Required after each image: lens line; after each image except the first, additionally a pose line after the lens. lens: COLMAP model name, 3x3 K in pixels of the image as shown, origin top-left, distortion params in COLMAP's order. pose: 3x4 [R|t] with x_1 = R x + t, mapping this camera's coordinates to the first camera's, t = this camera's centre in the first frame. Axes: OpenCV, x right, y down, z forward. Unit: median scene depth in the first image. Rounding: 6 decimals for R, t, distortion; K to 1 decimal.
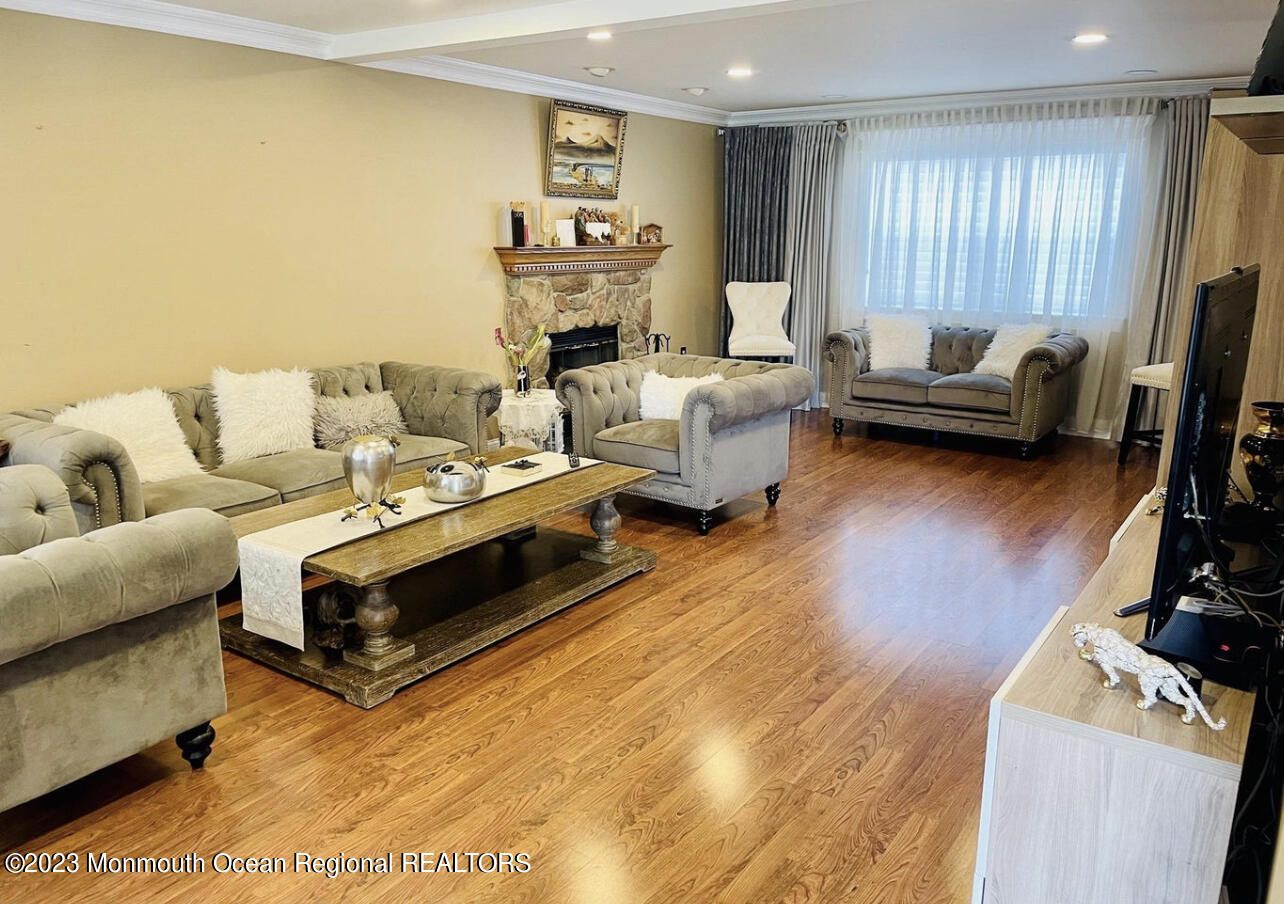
lens RADIAL K [[987.1, 0, 633.9], [0, 987.1, 451.4], [0, 0, 1]] dist [0.077182, -0.094457]
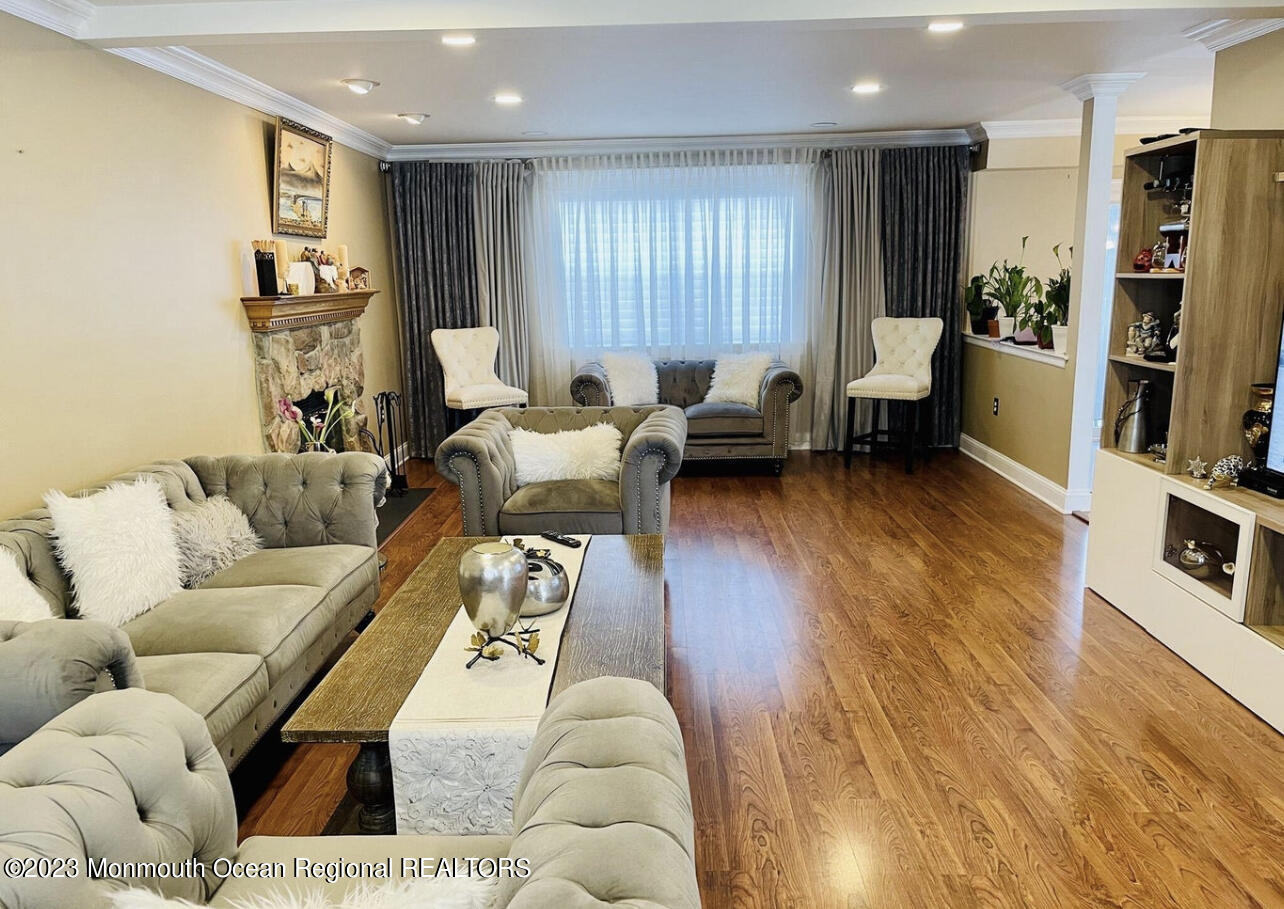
lens RADIAL K [[987.1, 0, 643.4], [0, 987.1, 460.6], [0, 0, 1]] dist [0.077182, -0.094457]
pose [[0.834150, -0.127444, 0.536612, -0.281713], [0.148234, 0.988942, 0.004445, -0.032038], [-0.531244, 0.075837, 0.843818, 0.160323]]
